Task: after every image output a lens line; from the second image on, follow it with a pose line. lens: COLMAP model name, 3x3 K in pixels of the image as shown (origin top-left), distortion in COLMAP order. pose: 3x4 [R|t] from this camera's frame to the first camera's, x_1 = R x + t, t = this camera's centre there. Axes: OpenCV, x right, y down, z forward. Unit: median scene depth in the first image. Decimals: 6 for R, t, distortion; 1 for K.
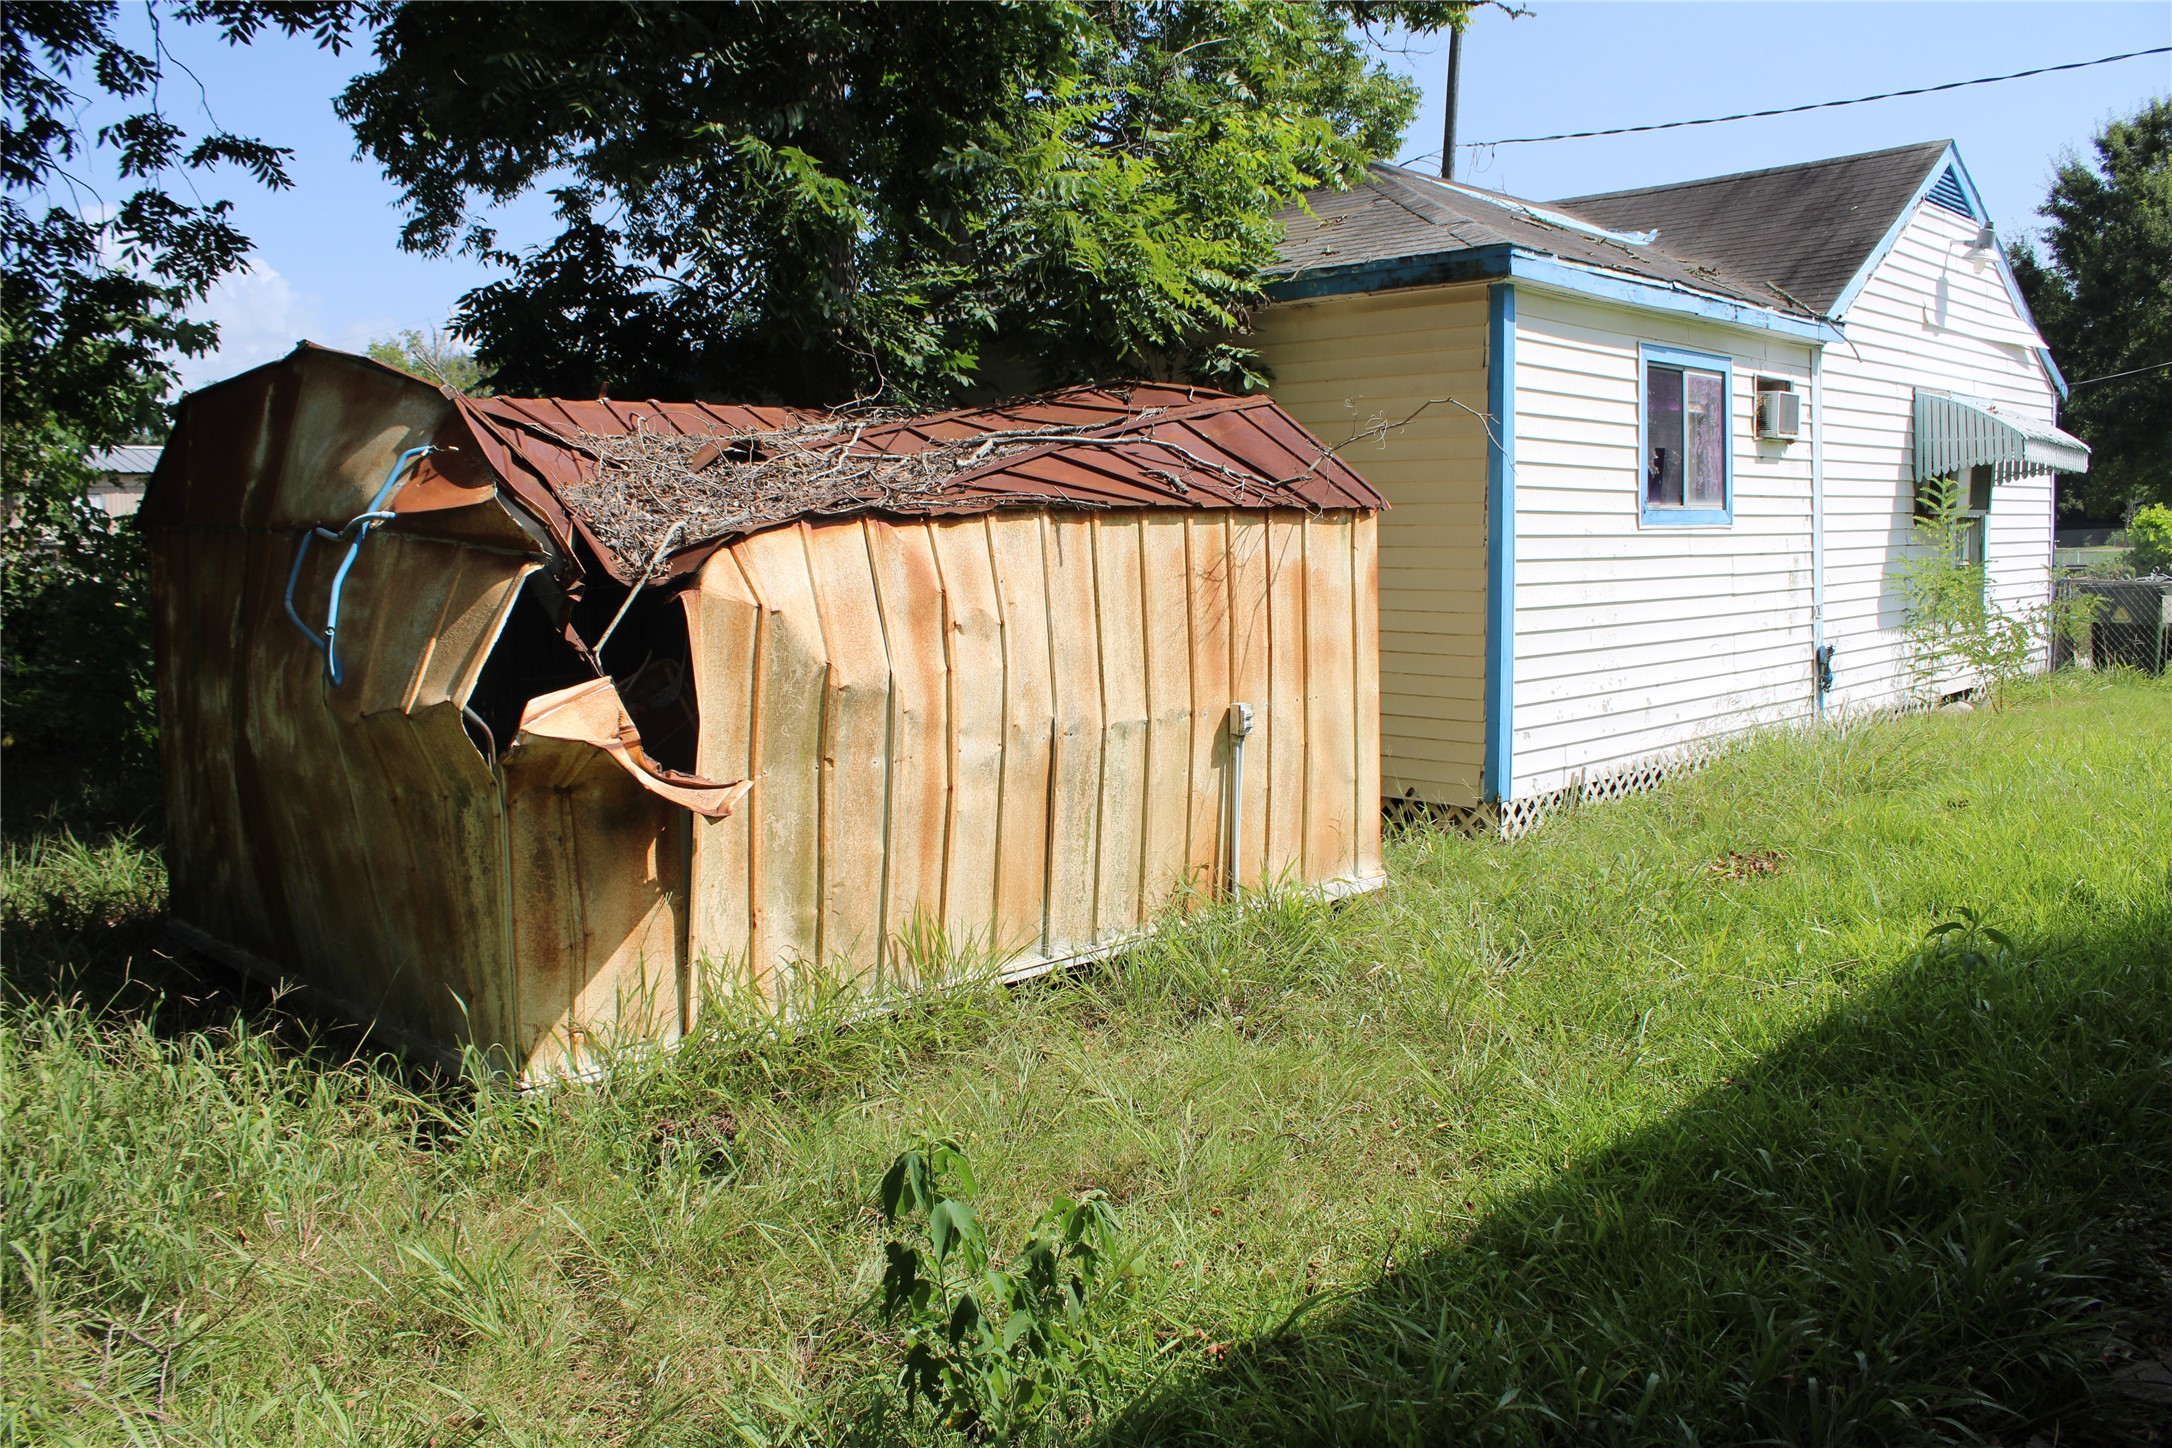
lens RADIAL K [[1822.4, 0, 1086.0], [0, 1822.4, 724.0], [0, 0, 1]] dist [-0.173928, 0.192385]
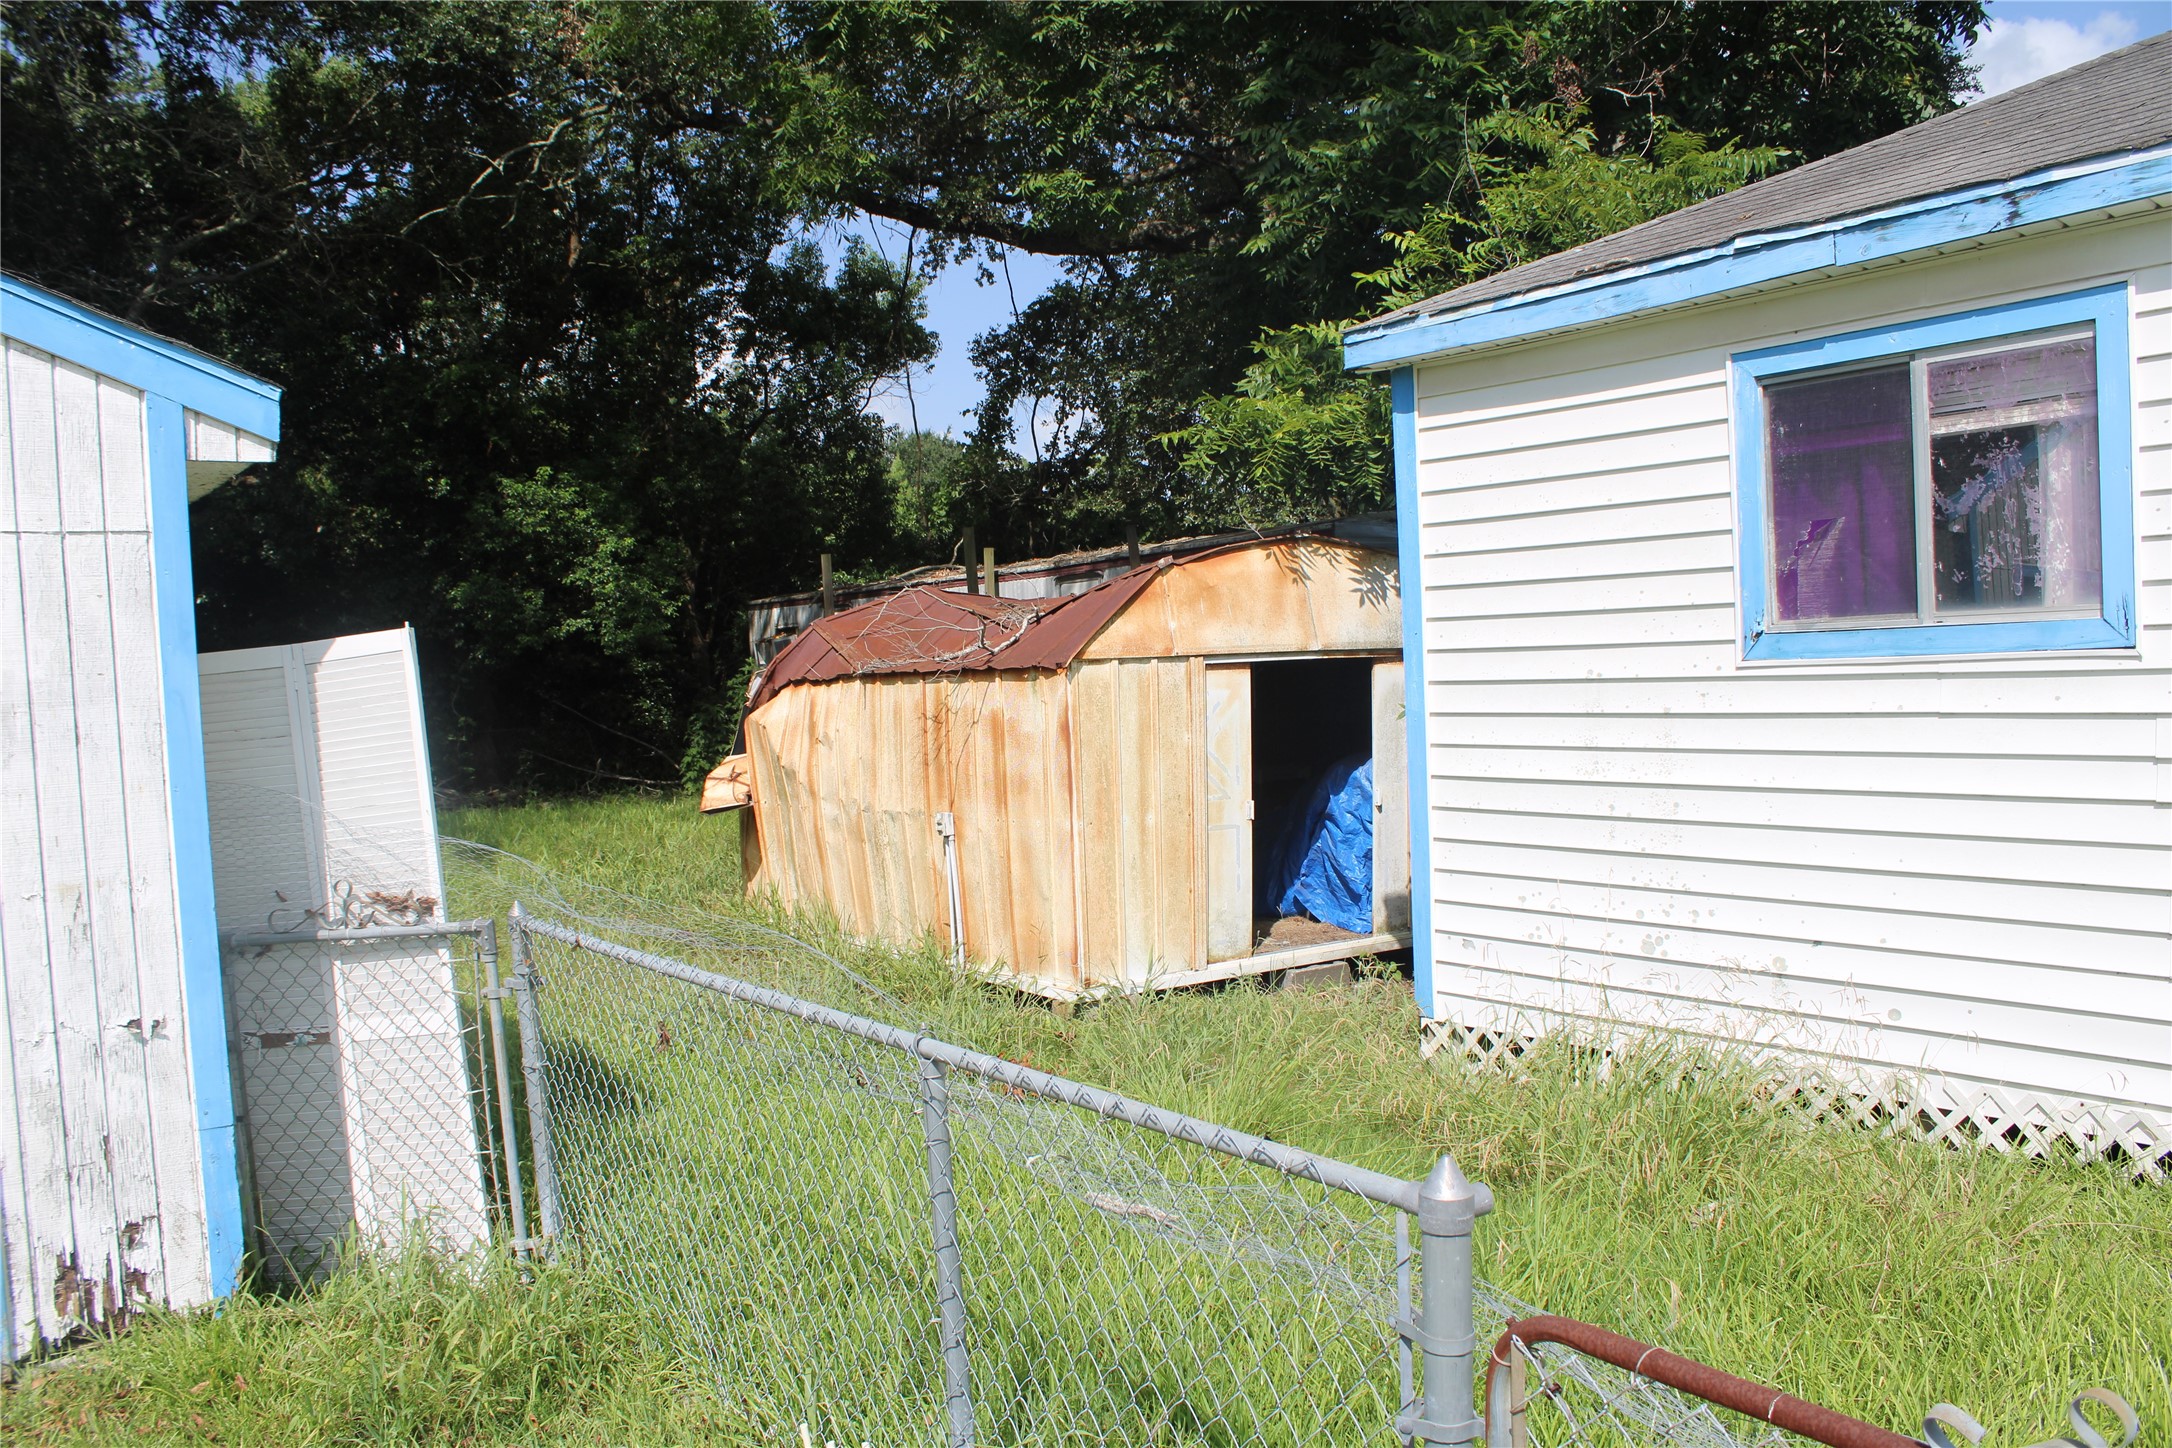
lens RADIAL K [[1822.4, 0, 1086.0], [0, 1822.4, 724.0], [0, 0, 1]] dist [-0.173928, 0.192385]
pose [[-0.172780, 0.059374, -0.983169, 0.981170], [-0.055564, 0.996004, 0.069914, -0.125644], [0.983392, 0.066708, -0.168790, 0.934335]]
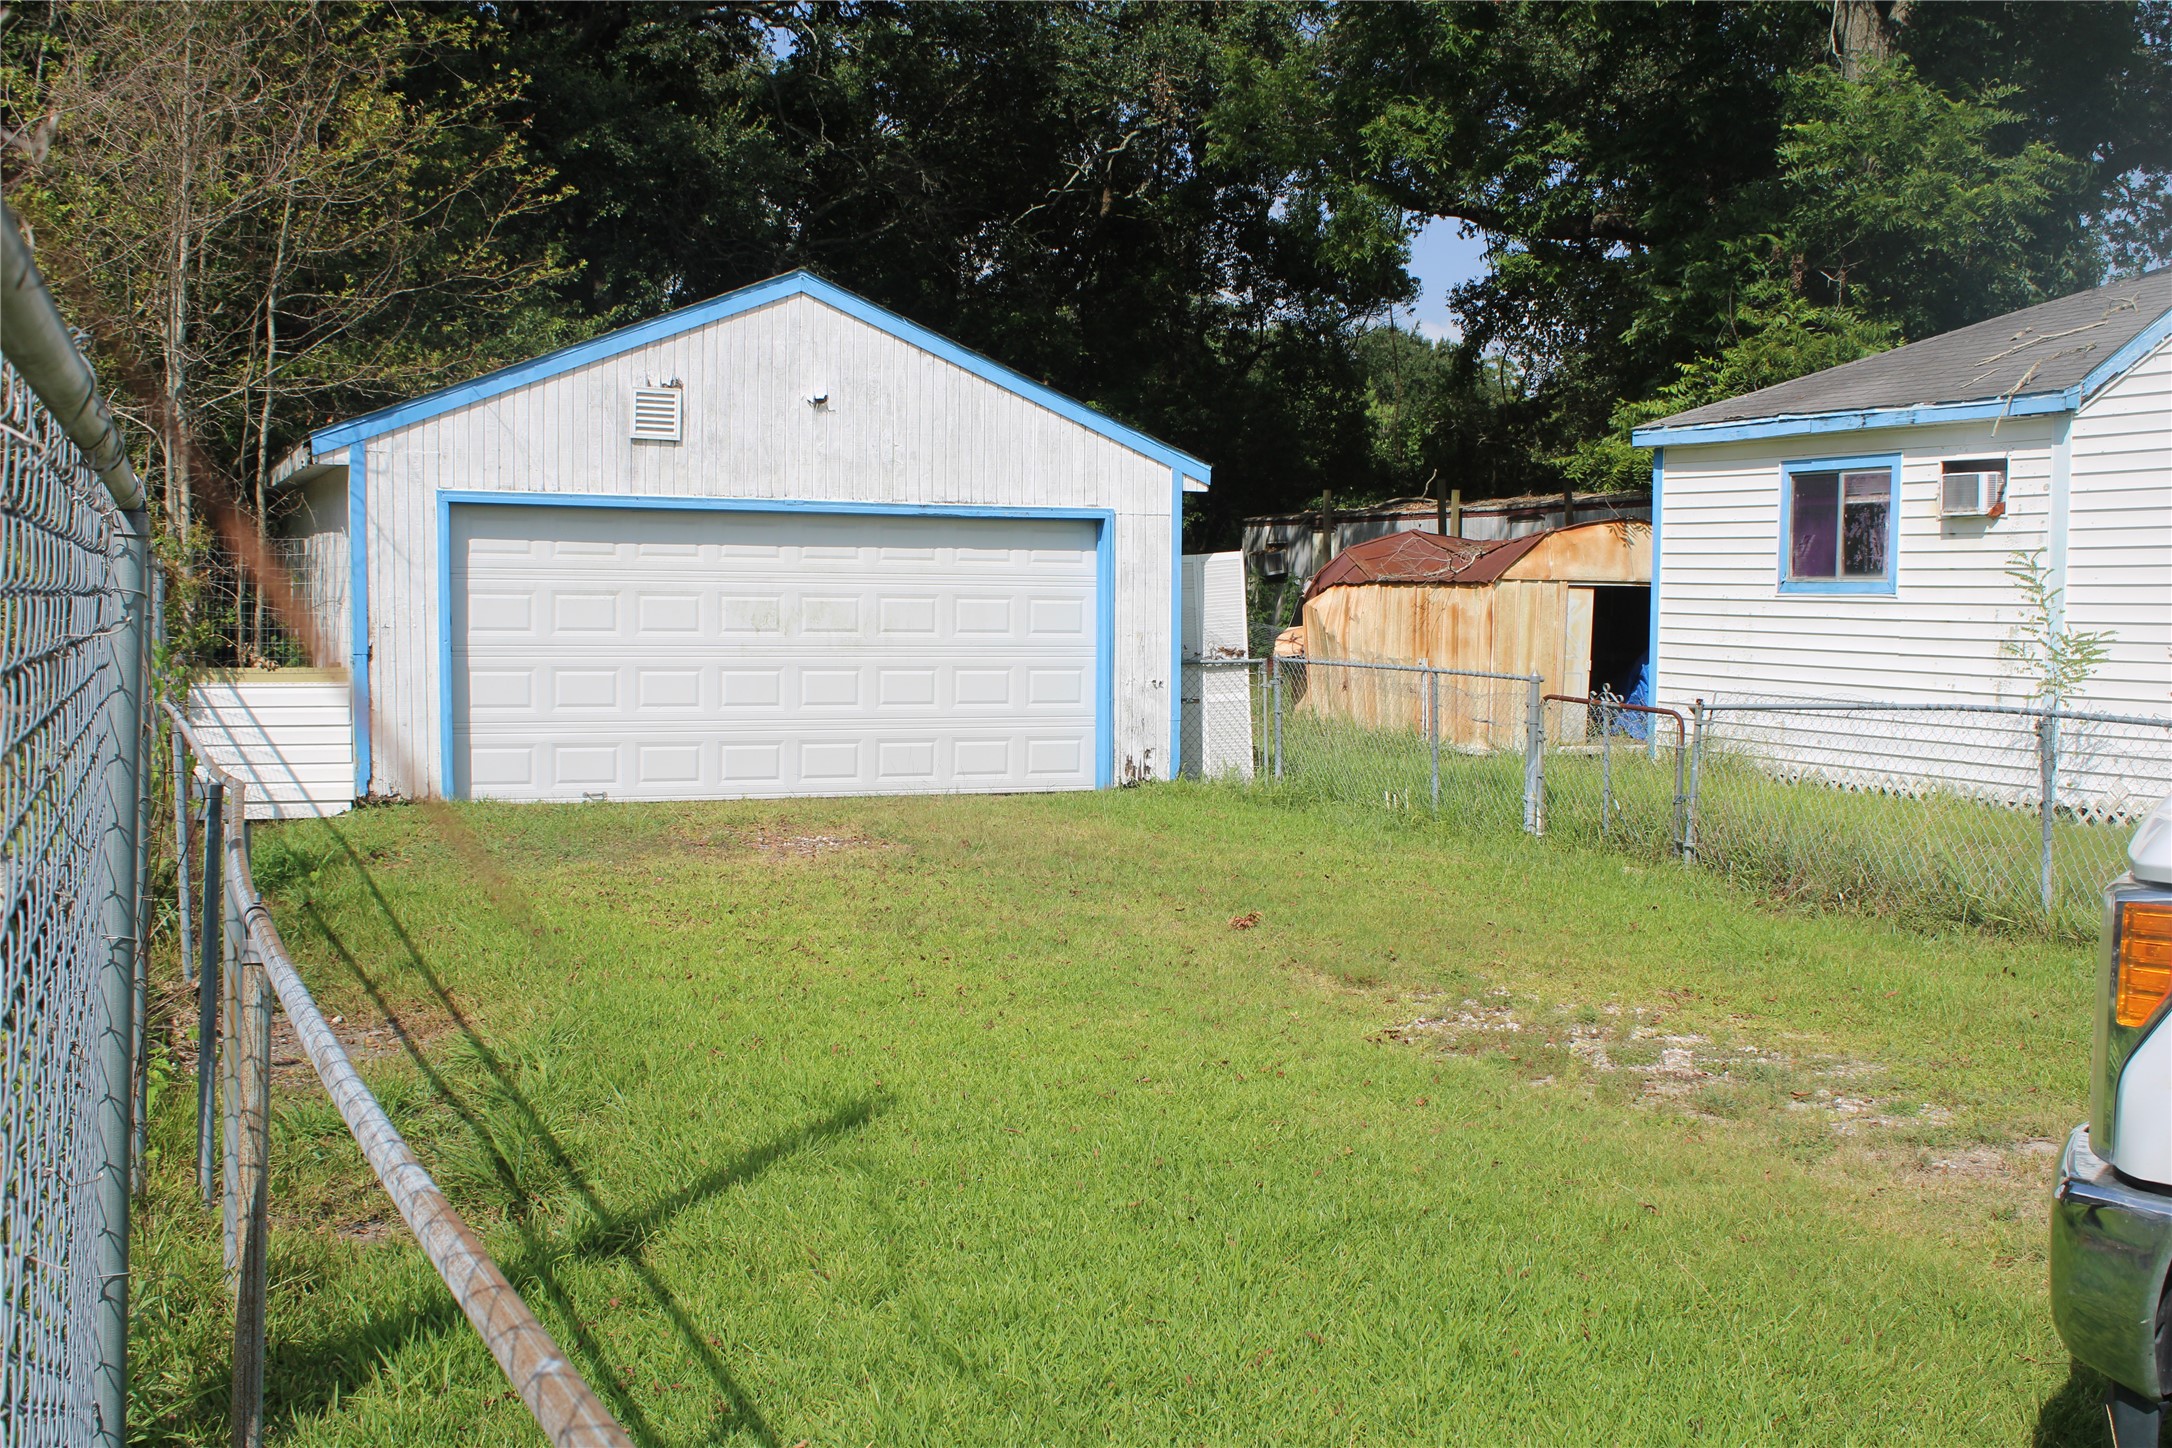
lens RADIAL K [[2368.0, 0, 1086.0], [0, 2368.0, 724.0], [0, 0, 1]] dist [-0.089995, -0.000090]
pose [[-0.369565, 0.066796, -0.926801, 2.309587], [-0.100495, 0.988689, 0.111330, -0.167672], [0.923755, 0.134283, -0.358672, 1.232255]]
